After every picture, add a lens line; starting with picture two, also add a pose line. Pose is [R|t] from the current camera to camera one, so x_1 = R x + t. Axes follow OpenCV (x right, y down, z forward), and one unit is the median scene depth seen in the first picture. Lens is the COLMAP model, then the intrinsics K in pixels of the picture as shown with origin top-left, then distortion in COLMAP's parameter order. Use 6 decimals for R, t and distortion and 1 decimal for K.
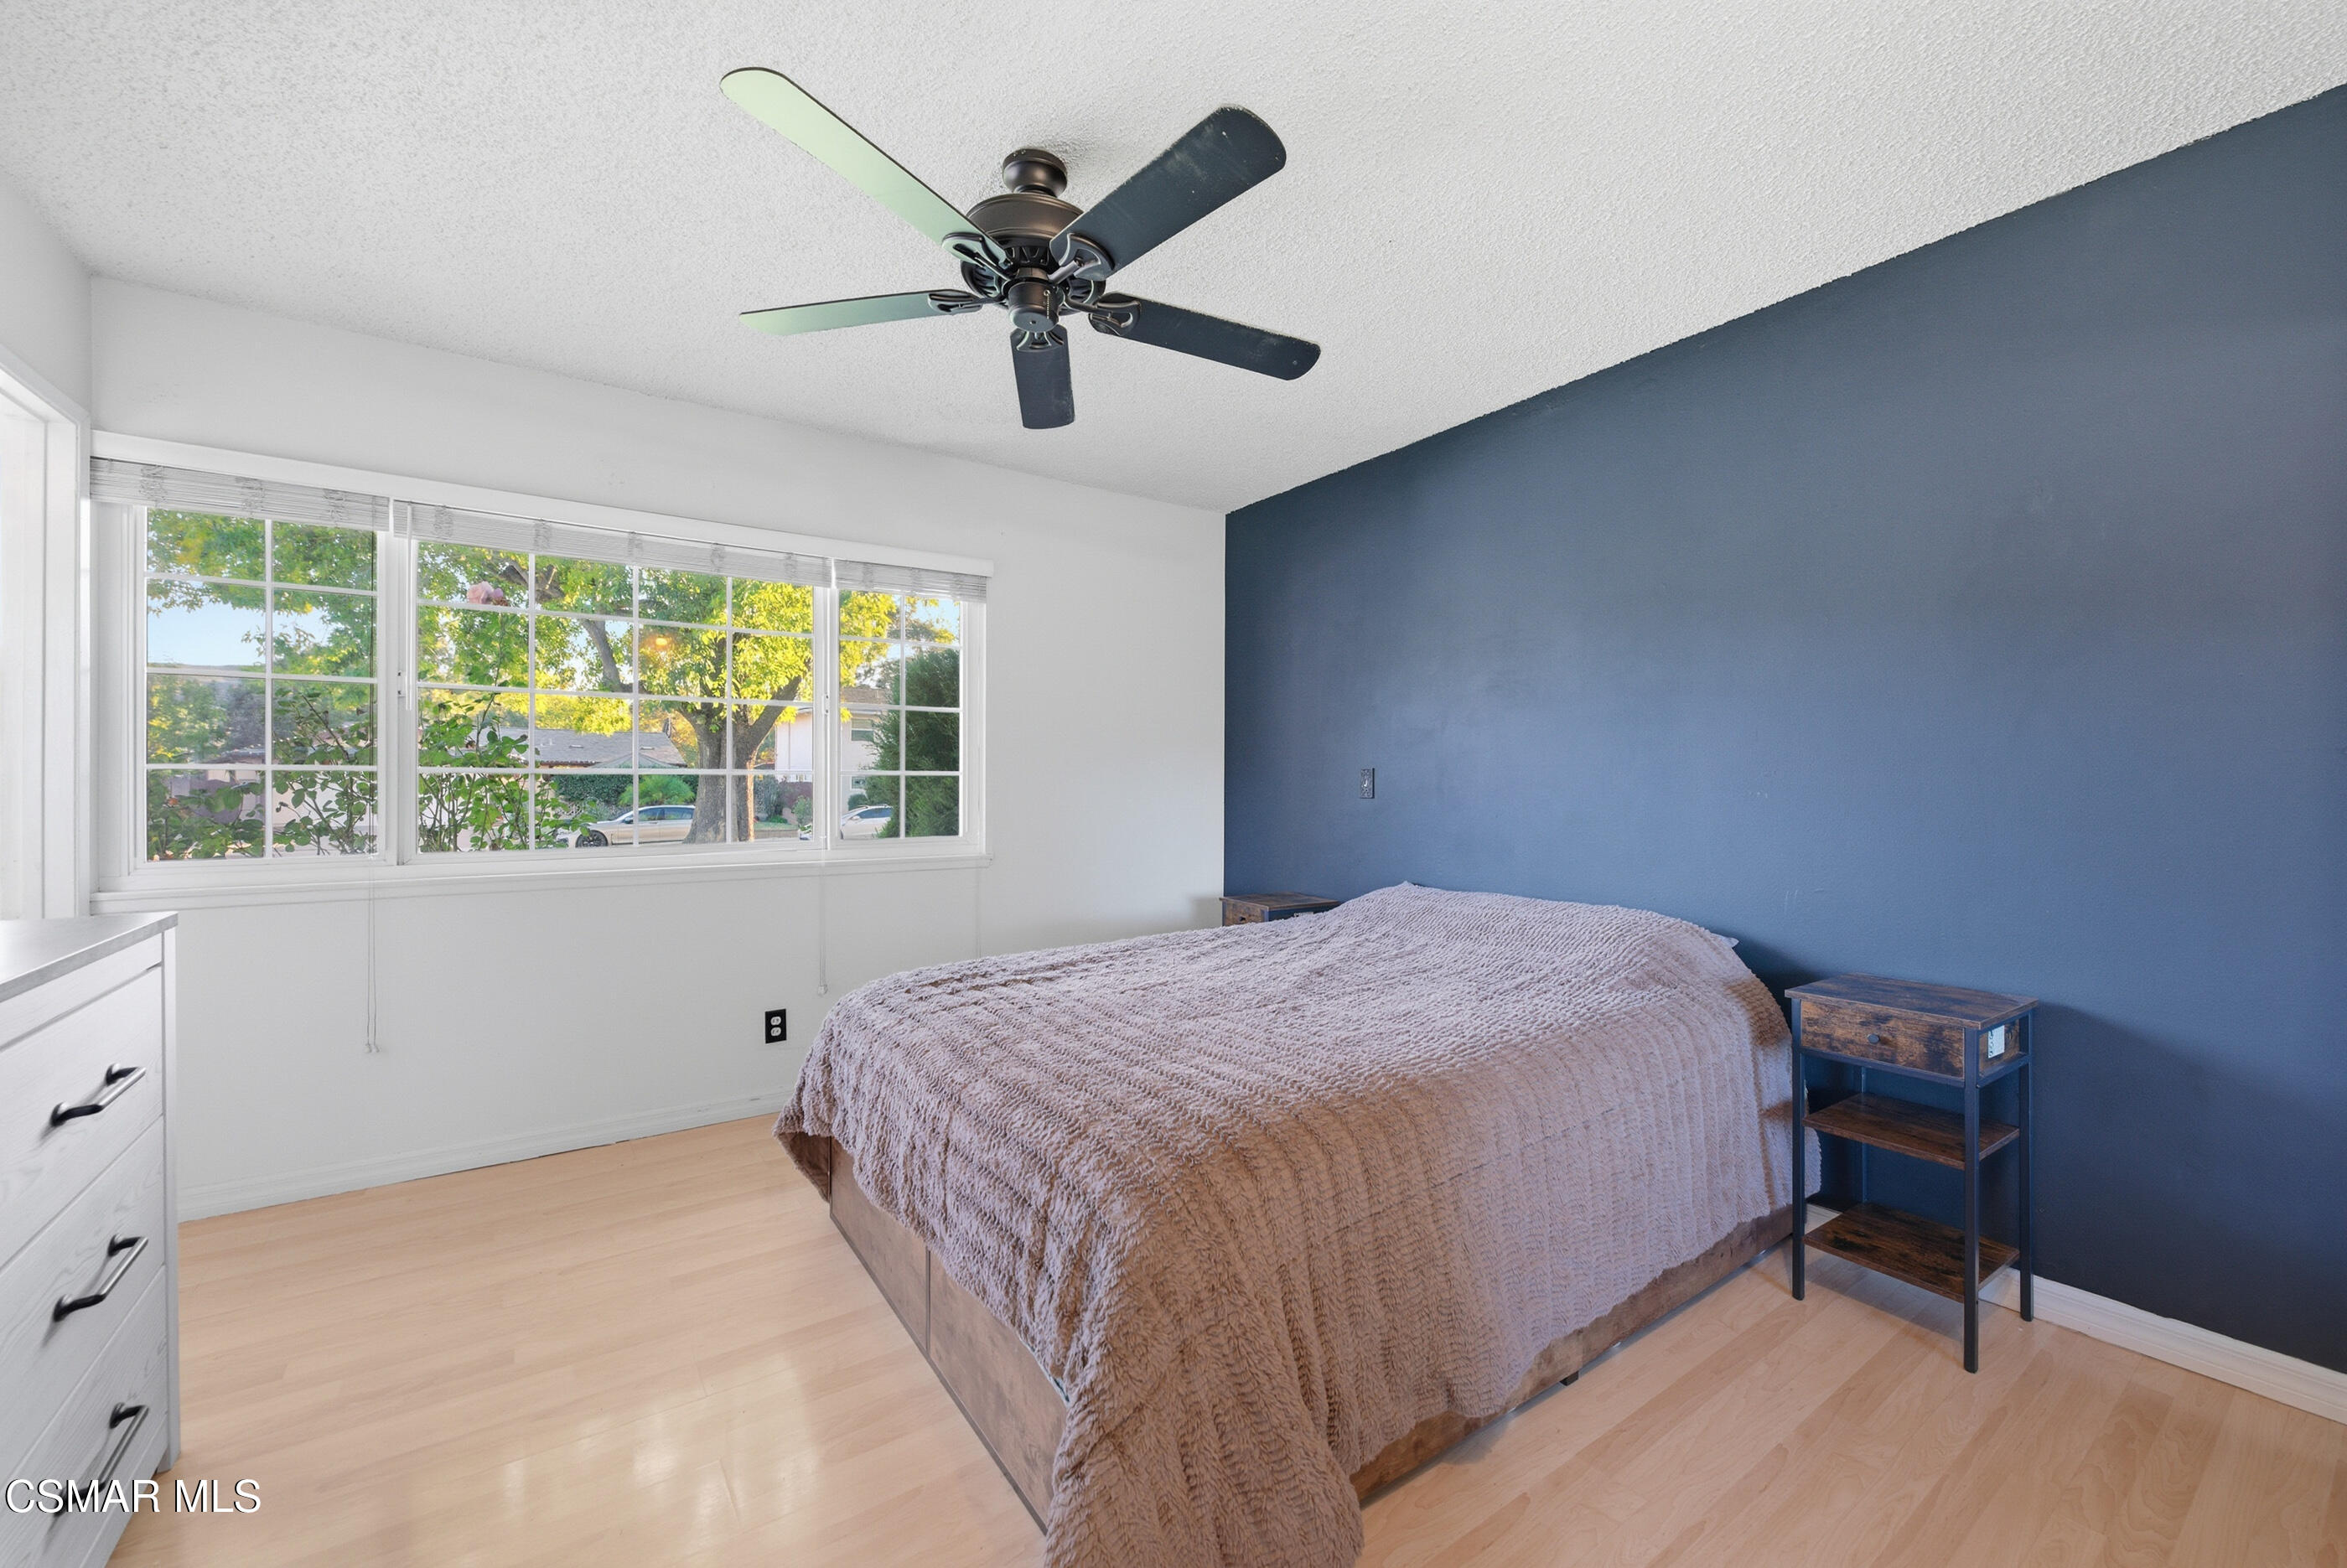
lens RADIAL K [[931.3, 0, 1171.1], [0, 931.3, 776.4], [0, 0, 1]] dist [0.000165, -0.002237]
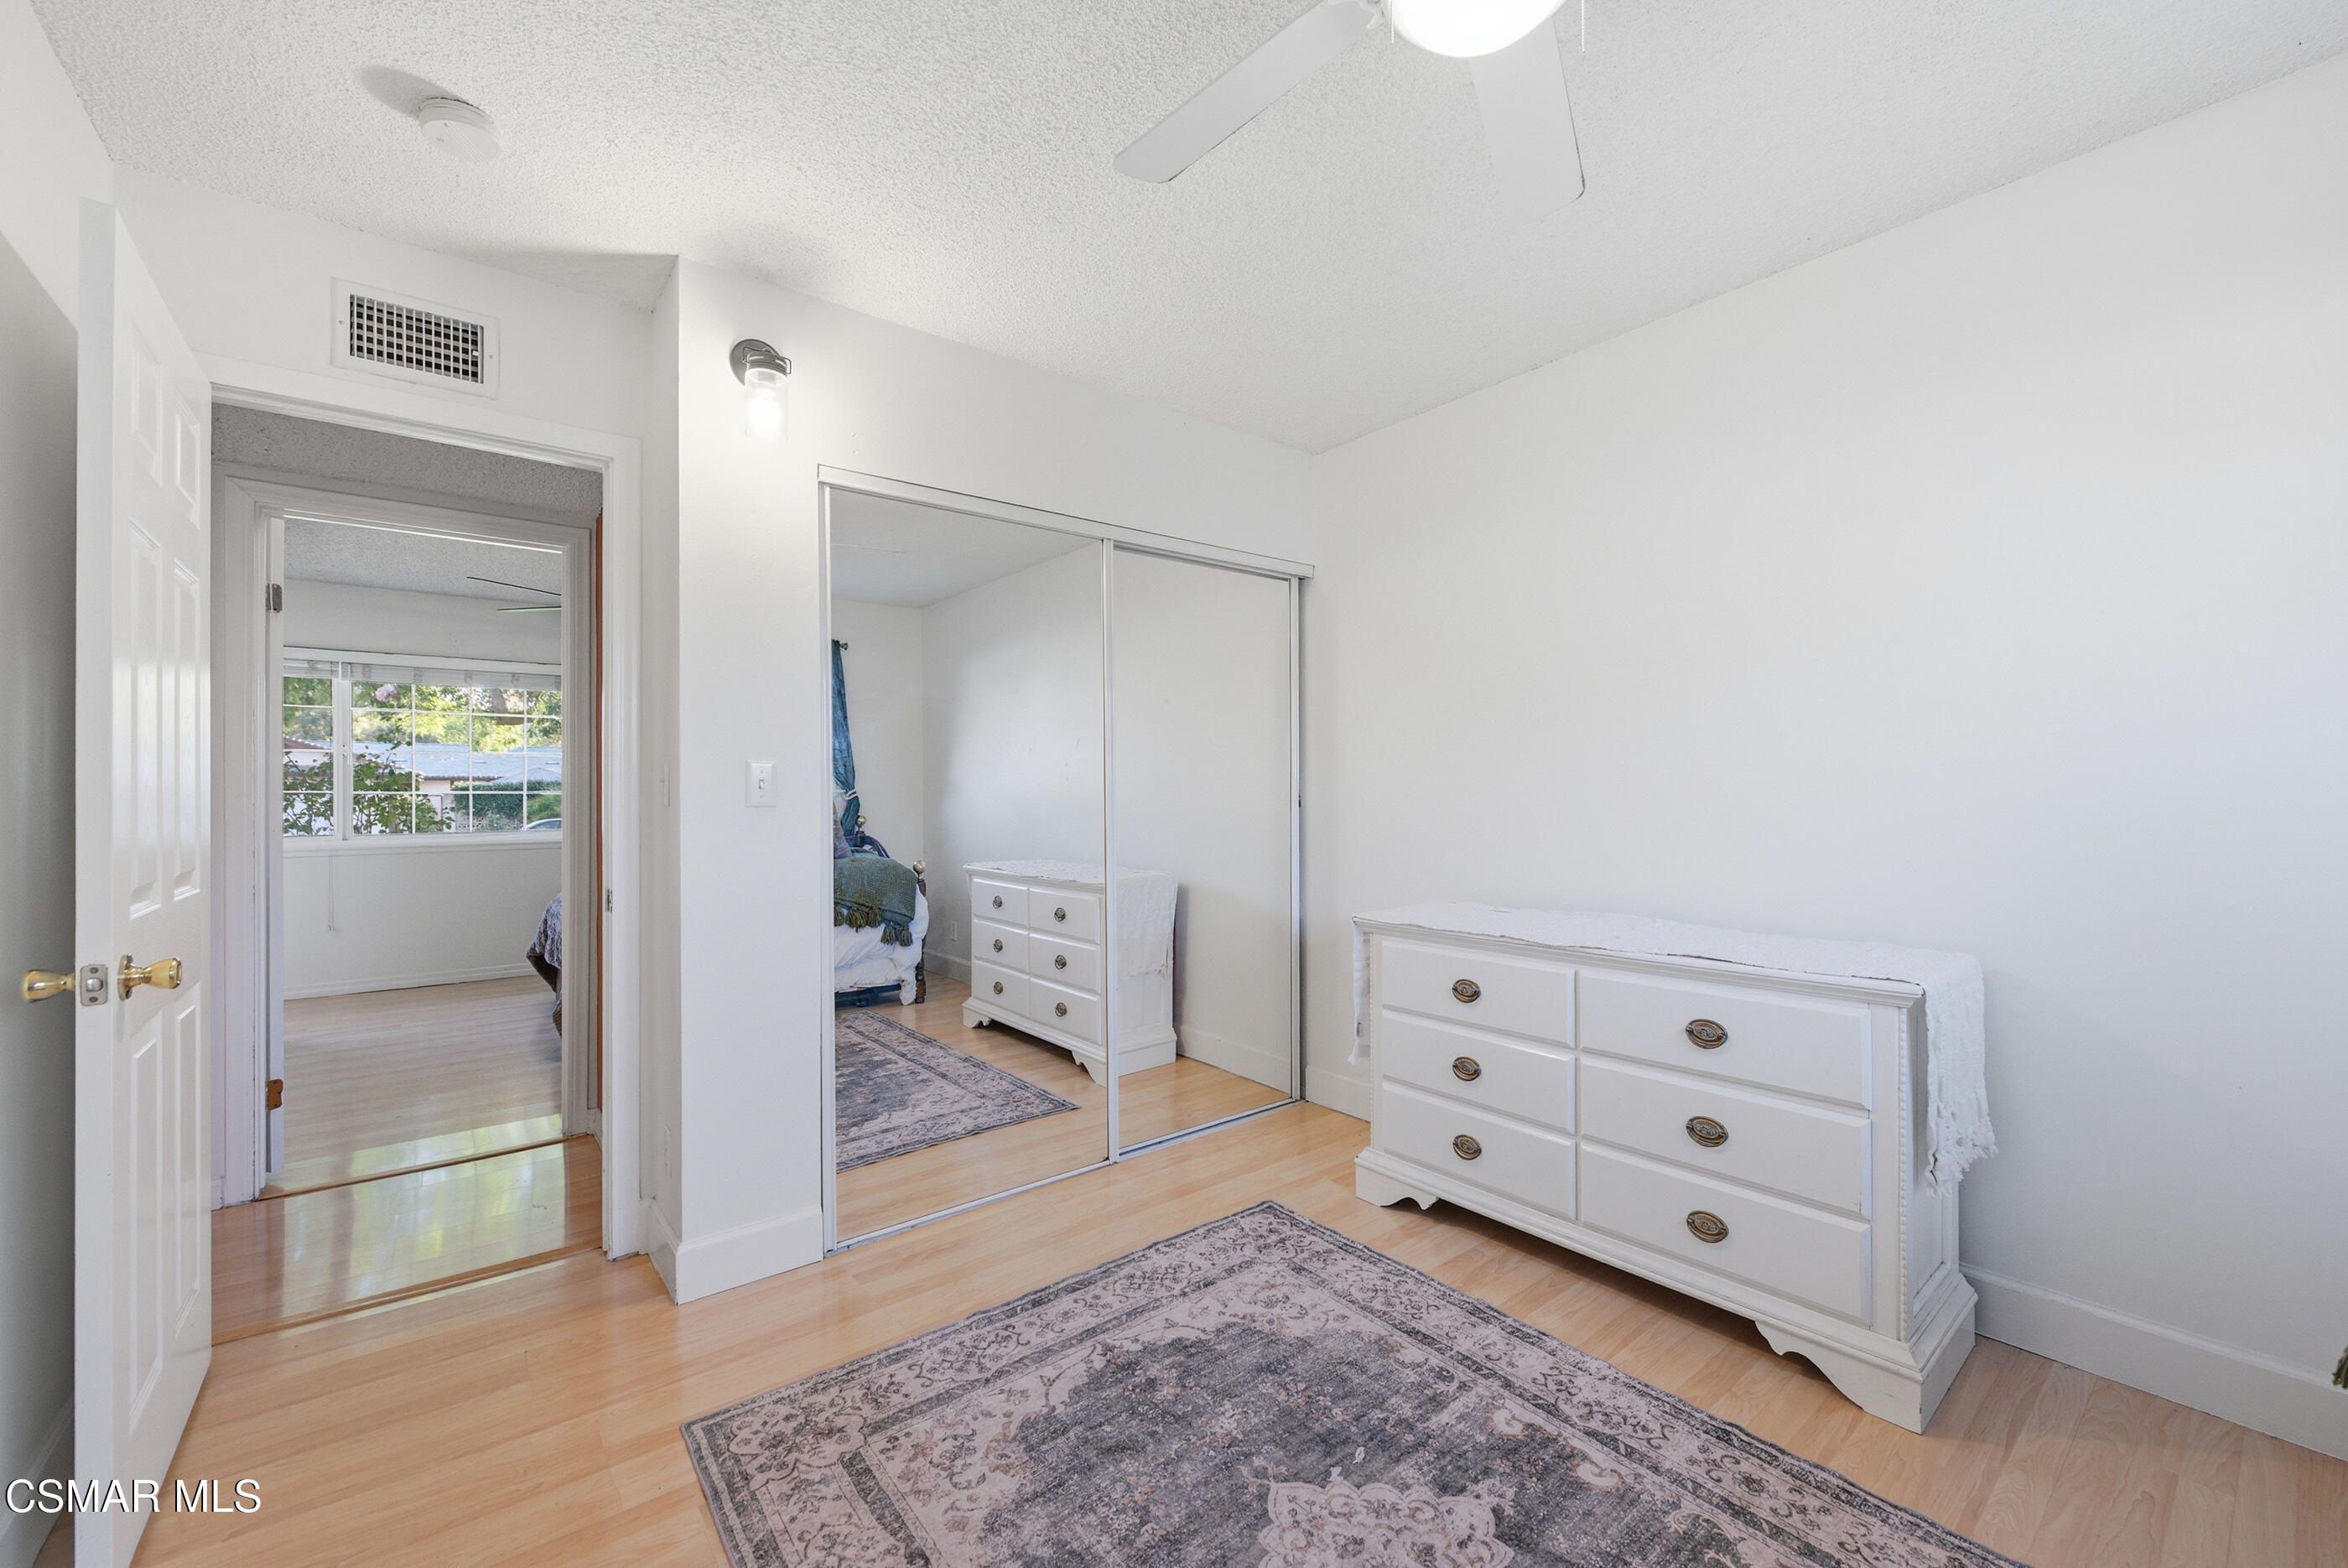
lens RADIAL K [[931.7, 0, 1176.6], [0, 931.7, 788.9], [0, 0, 1]] dist [0.000165, -0.002237]
pose [[0.997541, -0.003520, 0.070000, 0.645872], [0.003544, 0.999994, -0.000226, -0.007197], [-0.069999, 0.000474, 0.997547, -0.883098]]
